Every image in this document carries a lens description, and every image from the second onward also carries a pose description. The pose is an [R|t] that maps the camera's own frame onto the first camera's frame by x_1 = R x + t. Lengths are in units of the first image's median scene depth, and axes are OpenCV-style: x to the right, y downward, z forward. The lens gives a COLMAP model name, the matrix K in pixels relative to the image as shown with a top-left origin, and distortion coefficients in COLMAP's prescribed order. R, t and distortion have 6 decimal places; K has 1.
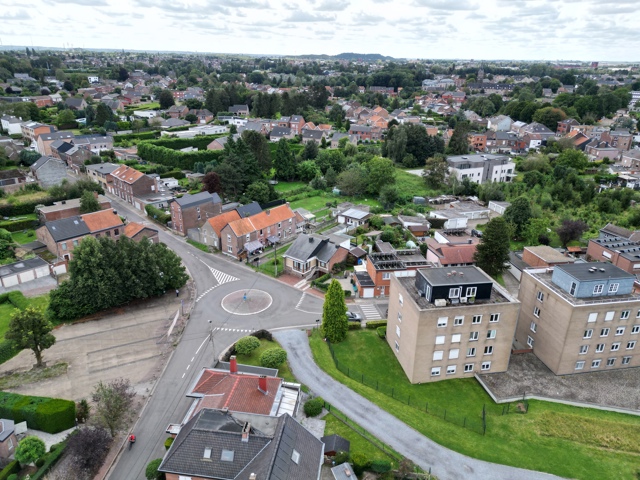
lens RADIAL K [[446.5, 0, 320.0], [0, 446.5, 240.0], [0, 0, 1]] dist [0.065256, -0.047551]
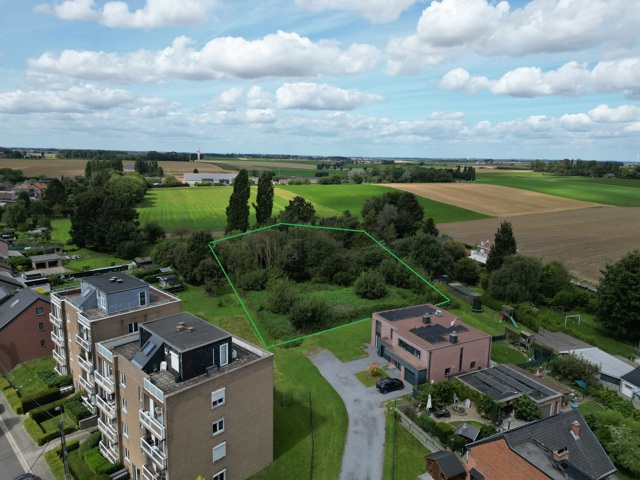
lens RADIAL K [[446.5, 0, 320.0], [0, 446.5, 240.0], [0, 0, 1]] dist [0.065256, -0.047551]
pose [[-0.576975, -0.186851, 0.795101, -0.222001], [0.277682, 0.870617, 0.406101, -0.169145], [-0.768110, 0.455096, -0.450439, 0.687198]]
